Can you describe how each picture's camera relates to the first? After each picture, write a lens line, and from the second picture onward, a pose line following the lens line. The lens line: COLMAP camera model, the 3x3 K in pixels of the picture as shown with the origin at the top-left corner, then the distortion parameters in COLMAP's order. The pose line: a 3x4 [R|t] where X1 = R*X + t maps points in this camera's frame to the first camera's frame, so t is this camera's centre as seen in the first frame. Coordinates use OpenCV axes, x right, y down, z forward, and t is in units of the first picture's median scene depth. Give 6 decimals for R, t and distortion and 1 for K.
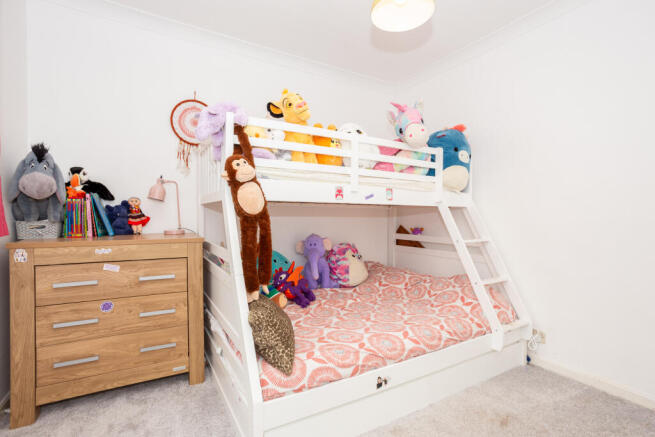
lens RADIAL K [[317.0, 0, 328.7], [0, 317.0, 217.1], [0, 0, 1]] dist [-0.017751, 0.004555]
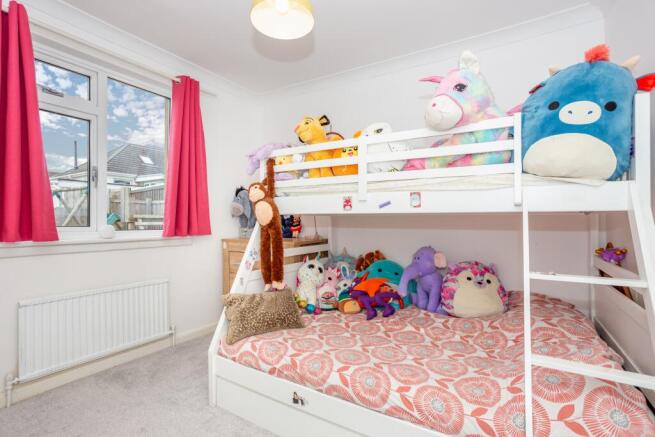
lens RADIAL K [[317.0, 0, 327.2], [0, 317.0, 220.5], [0, 0, 1]] dist [-0.017751, 0.004555]
pose [[0.459164, -0.004613, -0.888340, 0.865212], [-0.001955, 0.999979, -0.006203, -0.018122], [0.888350, 0.004585, 0.459145, 0.508019]]
